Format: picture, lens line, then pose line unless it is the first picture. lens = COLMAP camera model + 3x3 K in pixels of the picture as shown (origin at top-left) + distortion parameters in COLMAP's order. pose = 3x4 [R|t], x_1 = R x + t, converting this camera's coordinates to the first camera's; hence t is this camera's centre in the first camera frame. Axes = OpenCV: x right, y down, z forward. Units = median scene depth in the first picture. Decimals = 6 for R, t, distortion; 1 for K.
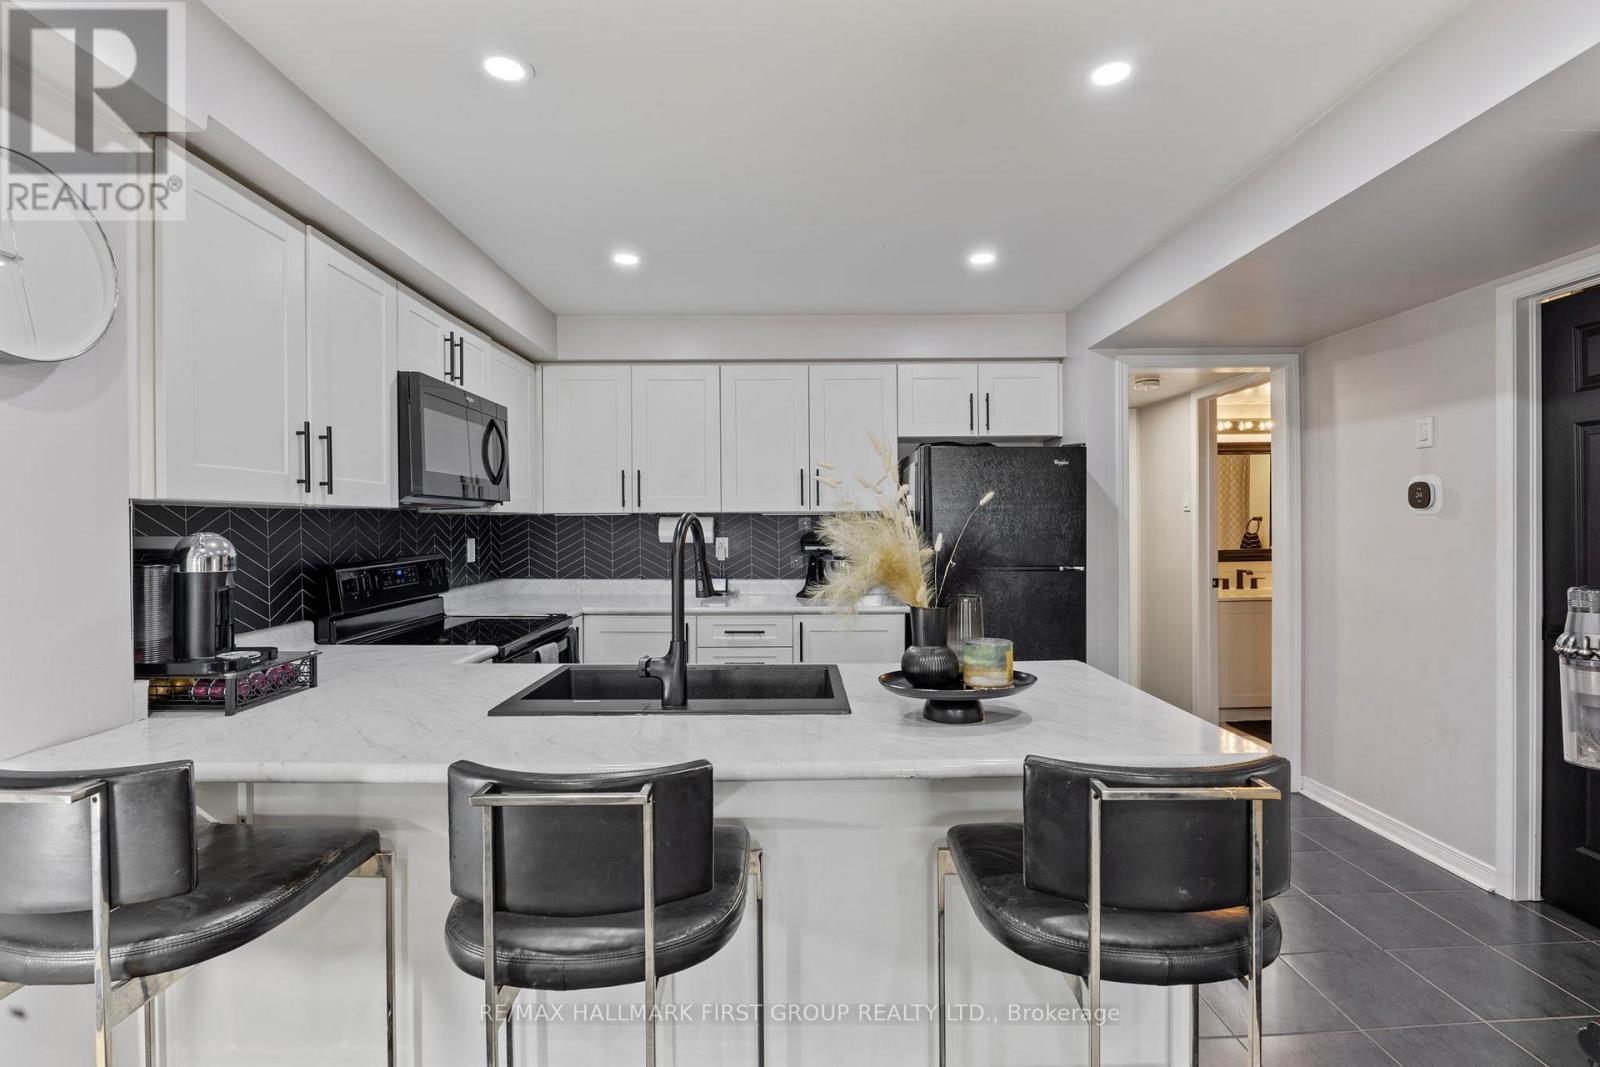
lens RADIAL K [[723.3, 0, 808.9], [0, 723.3, 521.5], [0, 0, 1]] dist [-0.015813, 0.000331]
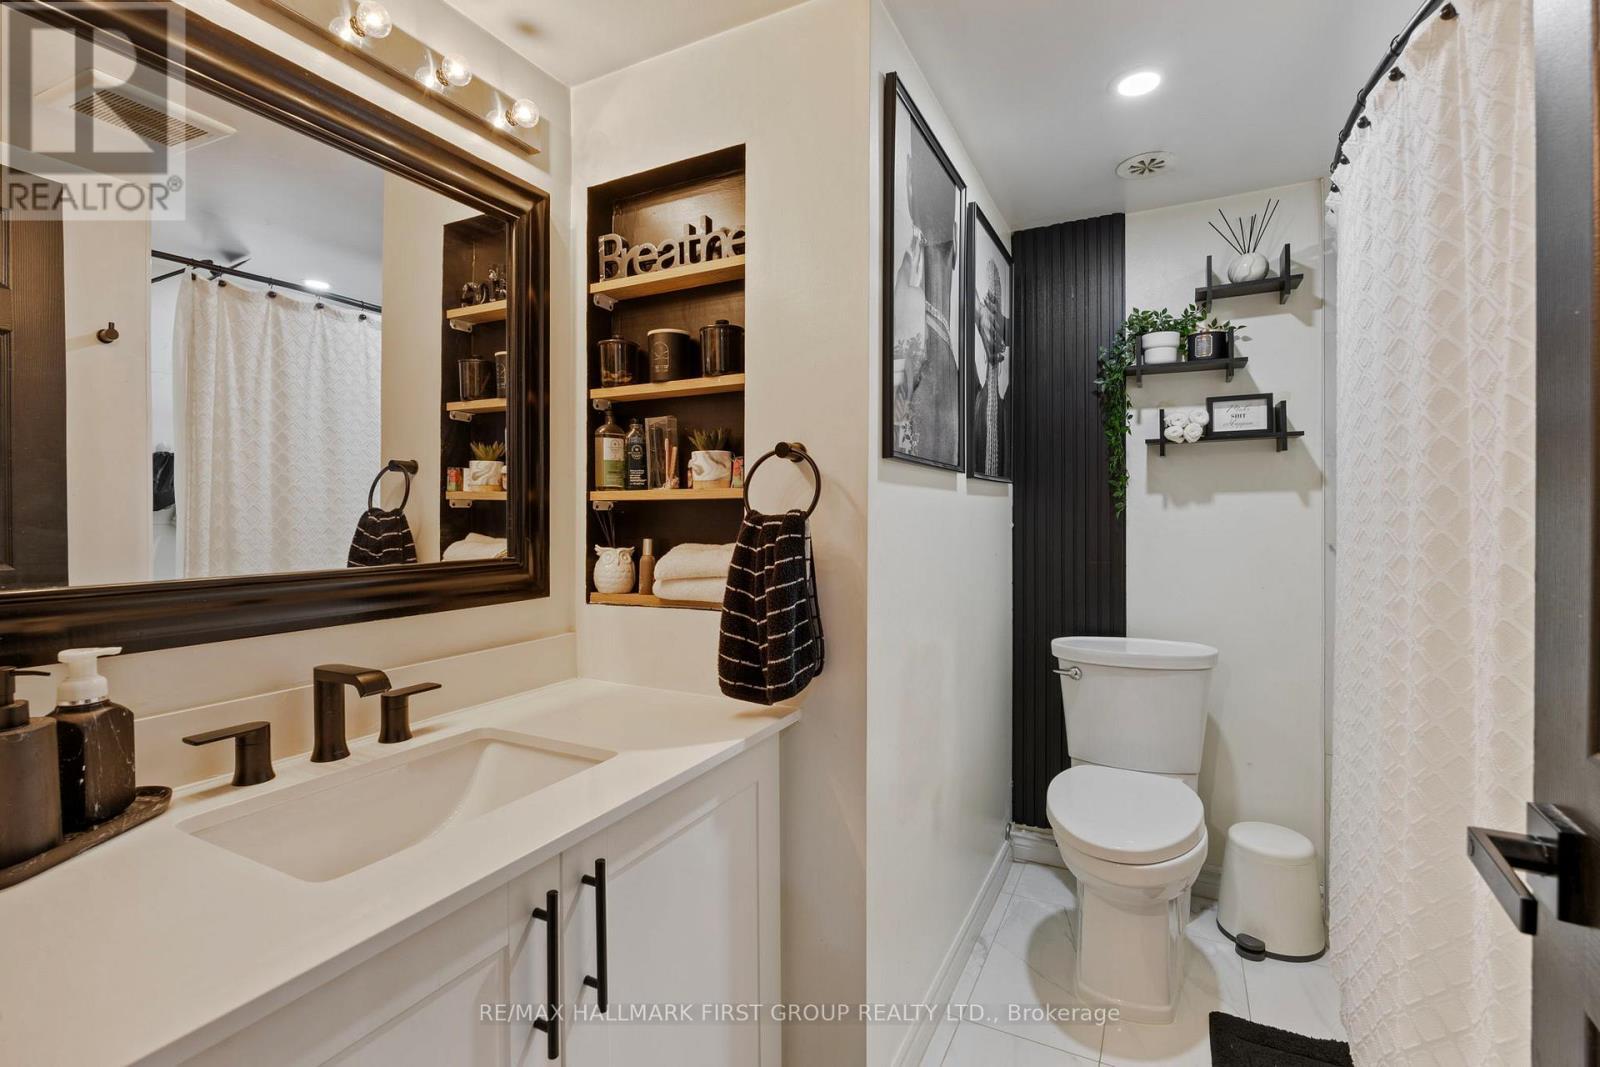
lens RADIAL K [[723.3, 0, 808.9], [0, 723.3, 521.5], [0, 0, 1]] dist [-0.015813, 0.000331]
pose [[0.469281, -0.000909, 0.883048, 0.475907], [-0.001329, 0.999998, 0.001735, 0.022428], [-0.883048, -0.001988, 0.469279, 0.771202]]
